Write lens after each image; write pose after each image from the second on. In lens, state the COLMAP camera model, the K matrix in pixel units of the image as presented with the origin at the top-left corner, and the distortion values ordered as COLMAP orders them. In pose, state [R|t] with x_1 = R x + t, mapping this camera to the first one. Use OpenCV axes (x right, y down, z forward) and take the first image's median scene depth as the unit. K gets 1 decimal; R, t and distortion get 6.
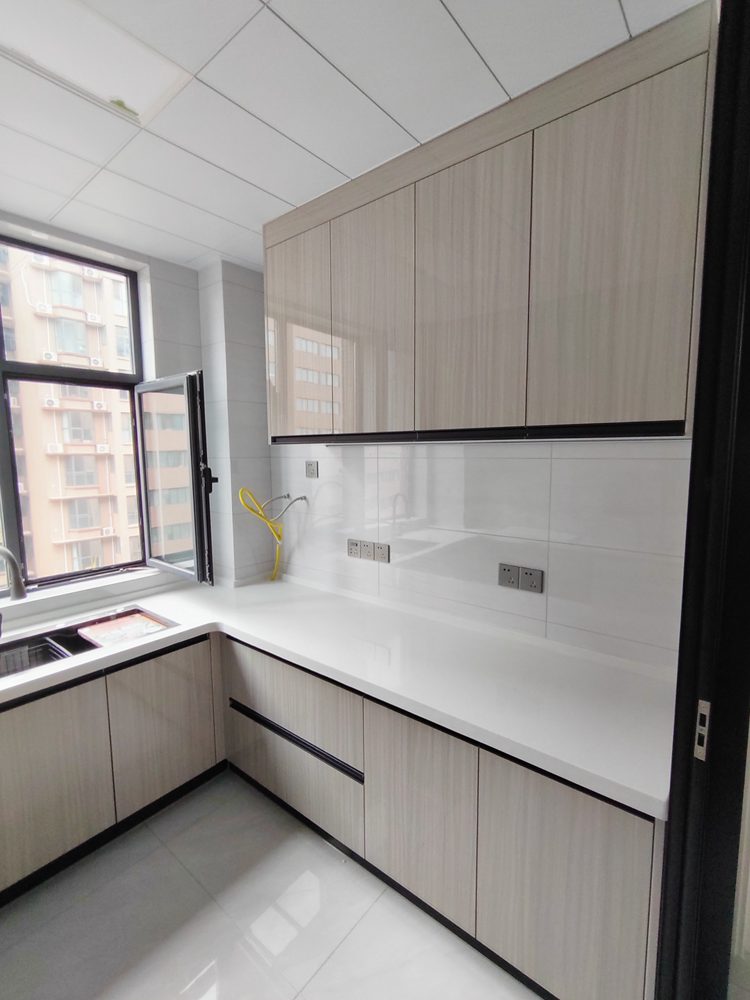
lens RADIAL K [[460.9, 0, 377.1], [0, 460.9, 498.1], [0, 0, 1]] dist [-0.003888, -0.000209]
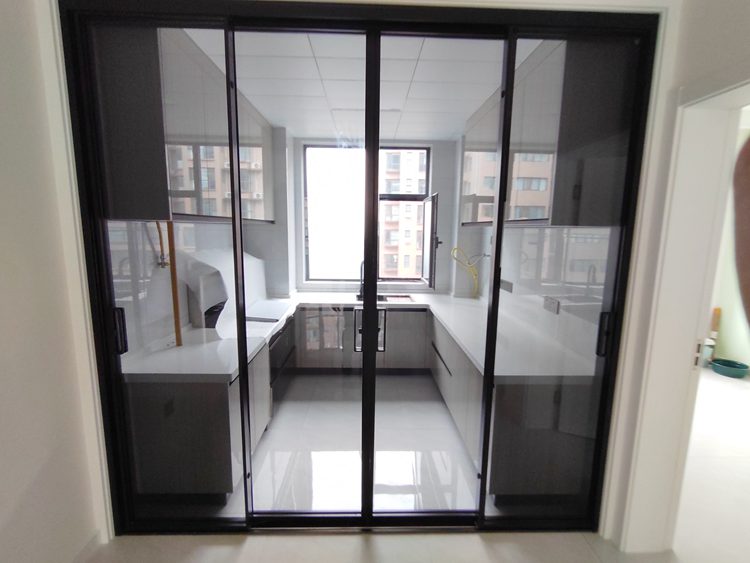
lens RADIAL K [[345.7, 0, 376.1], [0, 345.7, 278.3], [0, 0, 1]] dist [-0.003888, -0.000209]
pose [[0.657109, 0.131196, -0.742290, 0.693442], [-0.096435, 0.991277, 0.089835, 0.010372], [0.747601, 0.012551, 0.664029, -0.317604]]
